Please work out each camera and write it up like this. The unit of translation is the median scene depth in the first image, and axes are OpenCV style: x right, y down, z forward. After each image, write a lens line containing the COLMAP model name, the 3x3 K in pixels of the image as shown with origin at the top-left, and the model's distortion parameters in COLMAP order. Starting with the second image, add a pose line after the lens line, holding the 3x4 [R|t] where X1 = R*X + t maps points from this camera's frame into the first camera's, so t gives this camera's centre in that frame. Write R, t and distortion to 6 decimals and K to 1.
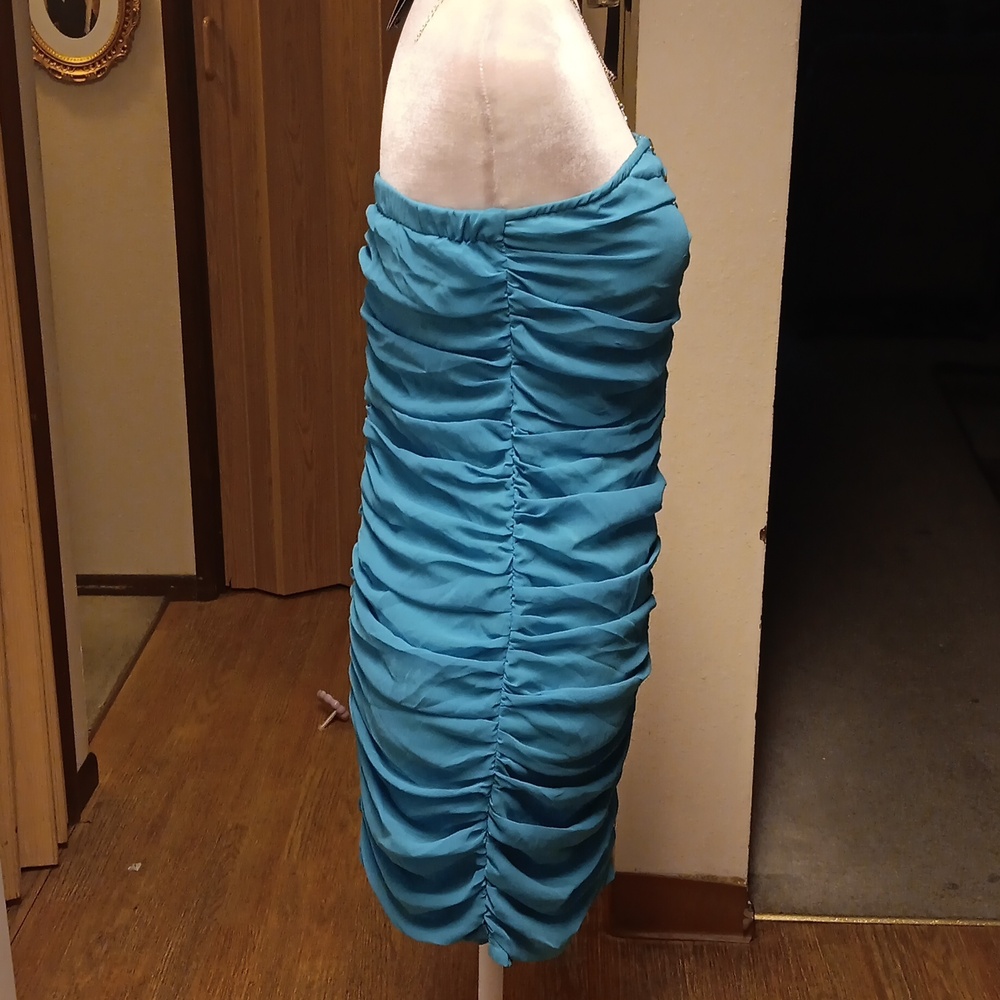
lens RADIAL K [[1728.2, 0, 500.0], [0, 1728.2, 500.0], [0, 0, 1]] dist [0.201347, -0.603171]
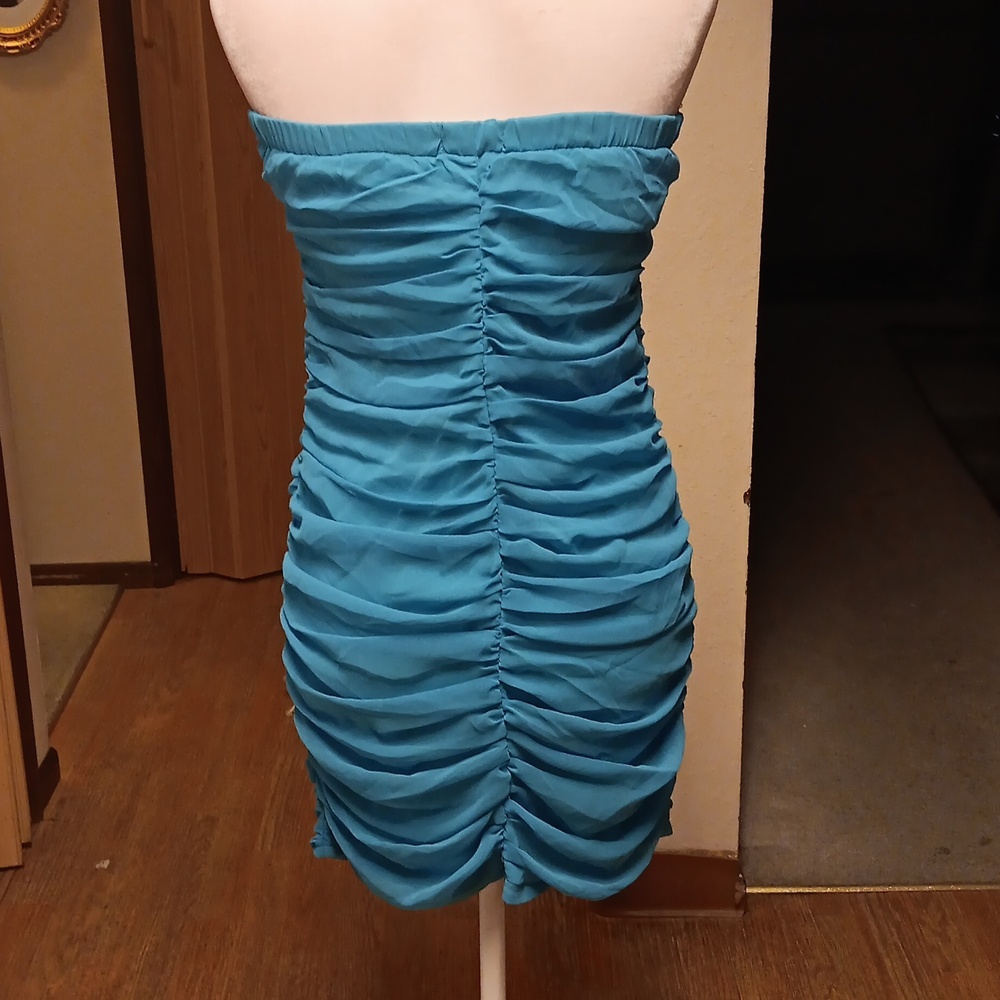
lens RADIAL K [[1728.2, 0, 500.0], [0, 1728.2, 500.0], [0, 0, 1]] dist [0.201347, -0.603171]
pose [[0.998931, -0.032087, 0.033282, -0.015853], [0.031668, 0.999413, 0.013032, 0.003469], [-0.033680, -0.011964, 0.999361, 0.030917]]
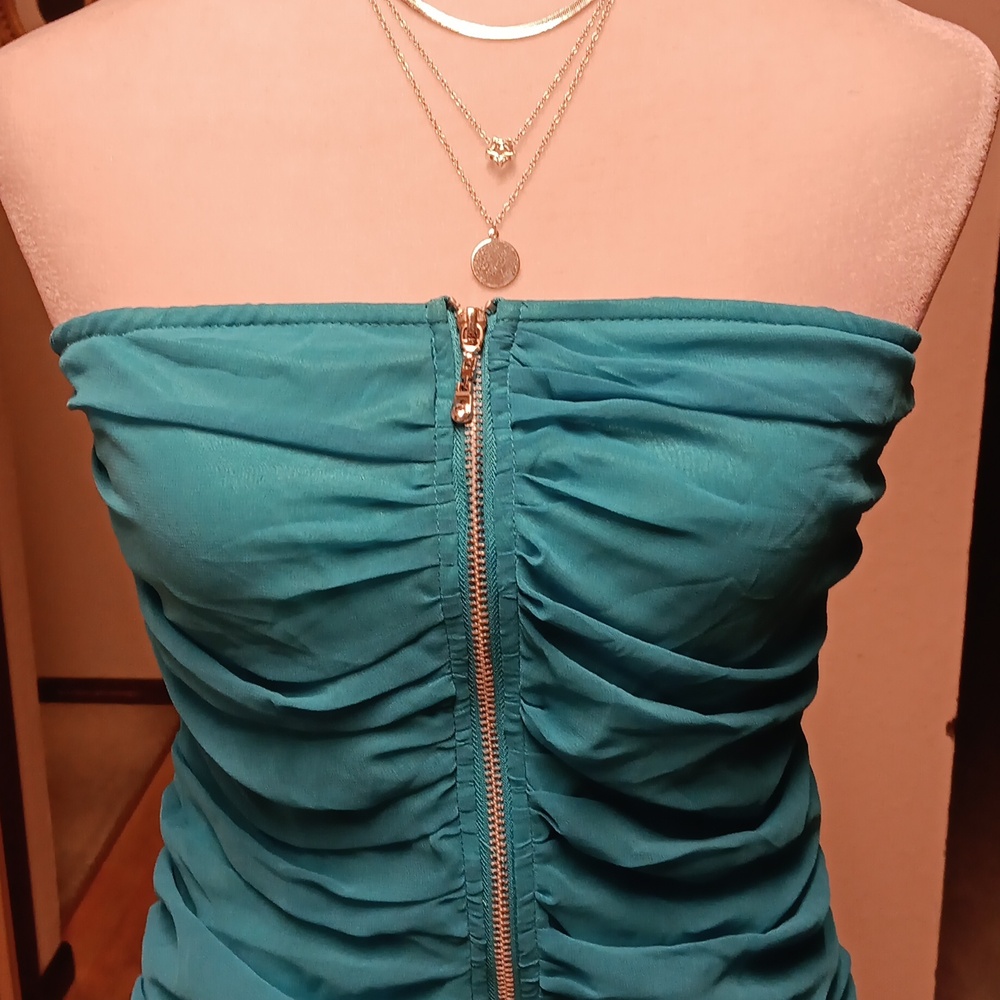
lens RADIAL K [[1728.2, 0, 500.0], [0, 1728.2, 500.0], [0, 0, 1]] dist [0.201347, -0.603171]
pose [[0.998352, 0.005205, -0.057151, 0.007598], [-0.005014, 0.999981, 0.003498, -0.064367], [0.057168, -0.003206, 0.998359, 0.240483]]
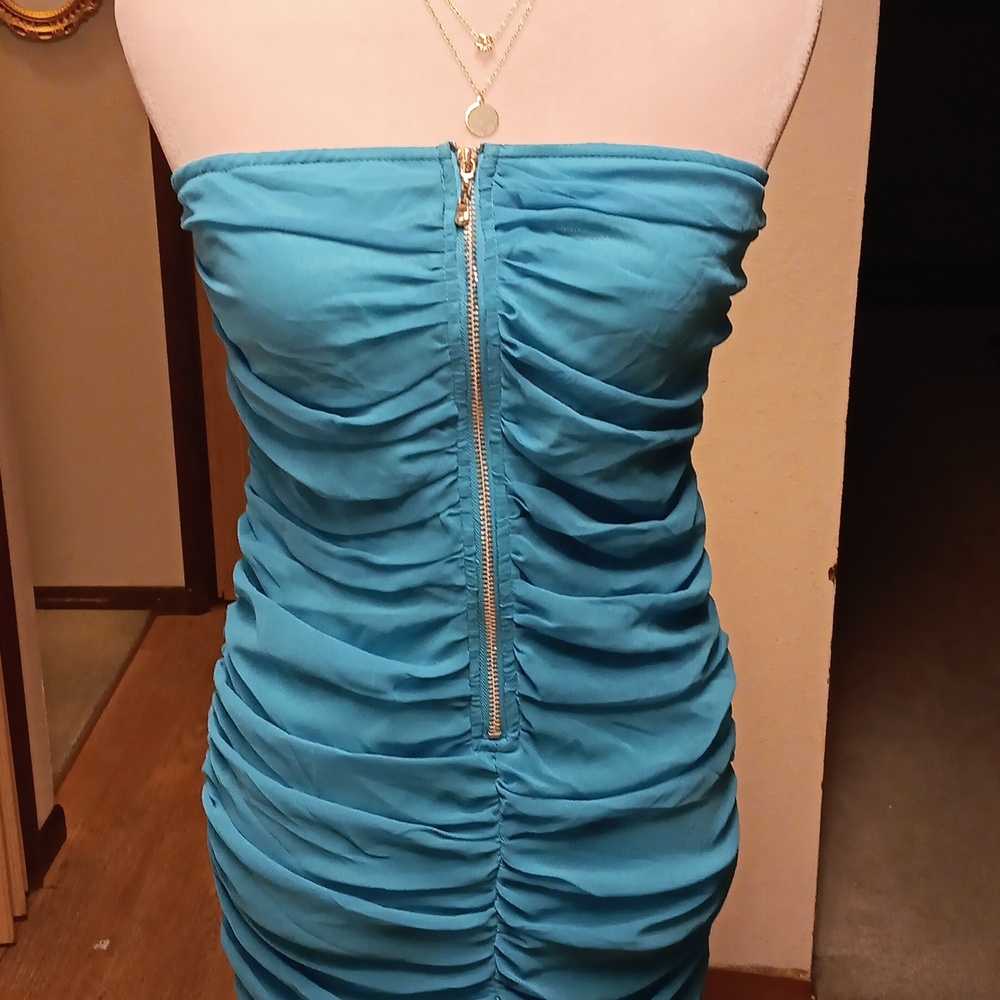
lens RADIAL K [[1728.2, 0, 500.0], [0, 1728.2, 500.0], [0, 0, 1]] dist [0.201347, -0.603171]
pose [[0.999901, -0.005087, -0.013135, 0.001924], [0.005401, 0.999698, 0.023987, -0.031643], [0.013009, -0.024055, 0.999626, 0.136004]]
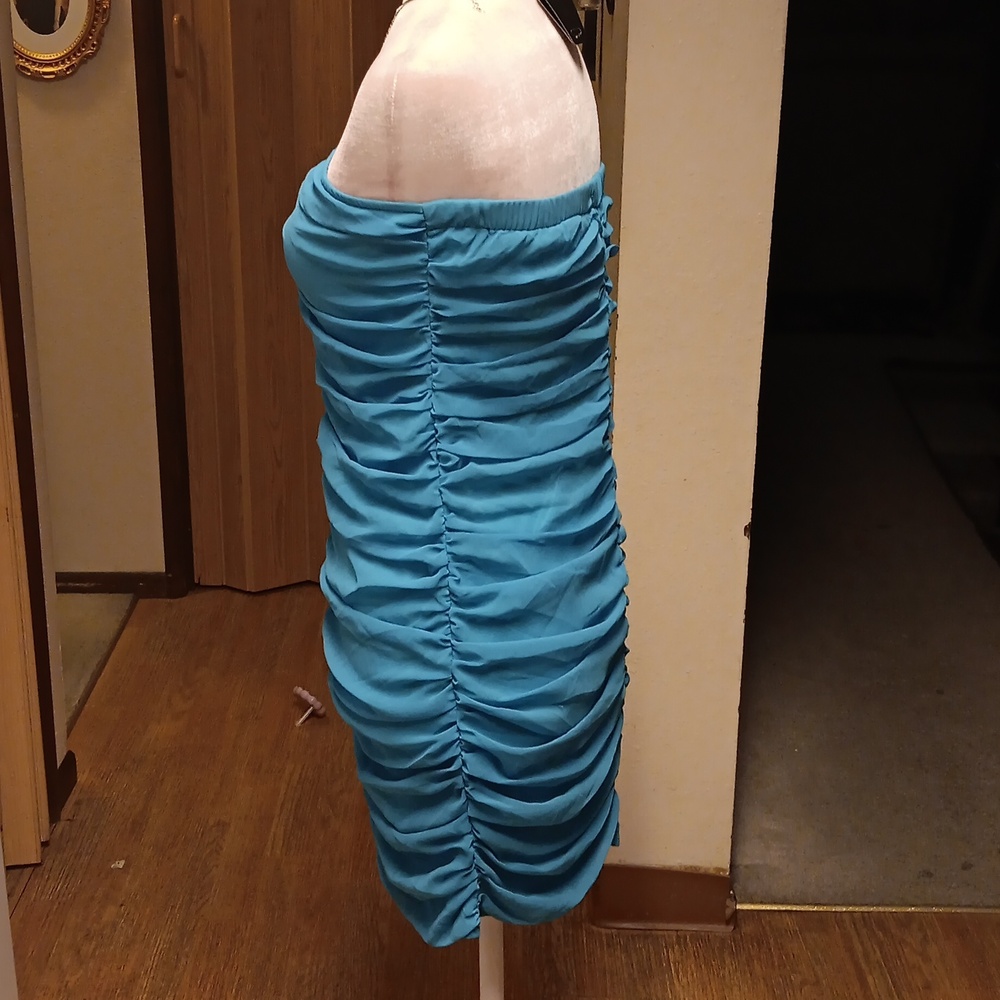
lens RADIAL K [[1728.2, 0, 500.0], [0, 1728.2, 500.0], [0, 0, 1]] dist [0.201347, -0.603171]
pose [[0.999347, -0.003507, 0.035967, -0.025589], [0.003375, 0.999987, 0.003720, -0.002012], [-0.035980, -0.003597, 0.999346, -0.009109]]
